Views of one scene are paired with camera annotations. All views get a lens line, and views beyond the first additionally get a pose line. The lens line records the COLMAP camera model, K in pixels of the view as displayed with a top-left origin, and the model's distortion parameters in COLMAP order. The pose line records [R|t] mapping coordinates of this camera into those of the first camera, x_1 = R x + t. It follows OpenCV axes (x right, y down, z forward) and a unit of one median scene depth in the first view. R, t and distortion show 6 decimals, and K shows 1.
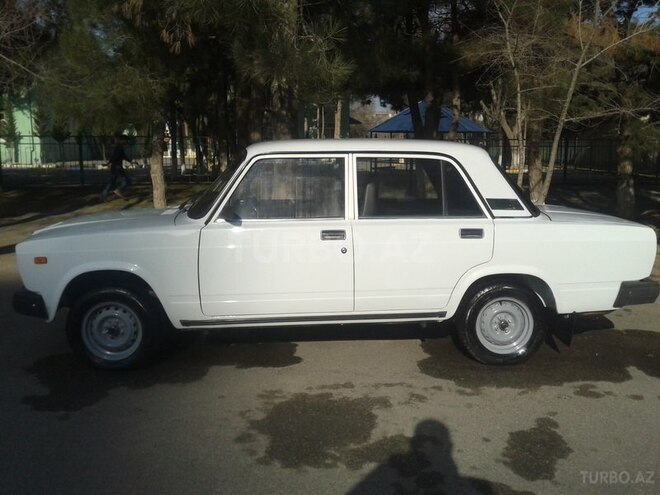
lens RADIAL K [[632.7, 0, 352.7], [0, 632.7, 244.2], [0, 0, 1]] dist [0.076061, -0.204952]
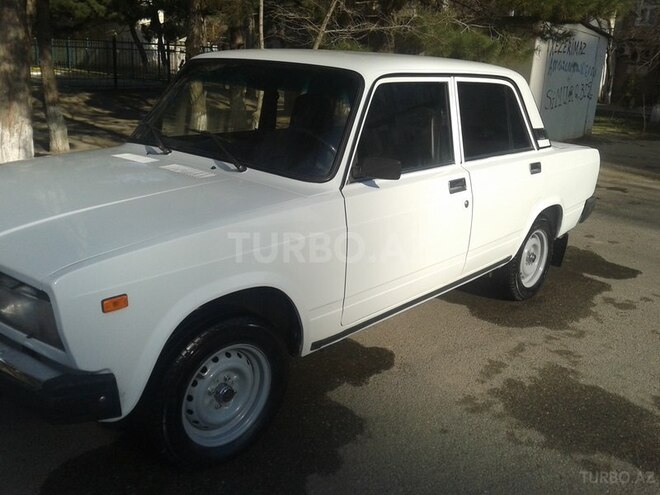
lens RADIAL K [[632.7, 0, 352.7], [0, 632.7, 244.2], [0, 0, 1]] dist [0.076061, -0.204952]
pose [[0.701583, -0.165857, 0.693018, -0.672759], [0.061708, 0.983023, 0.172793, -0.086018], [-0.709911, -0.078464, 0.699907, 0.541398]]
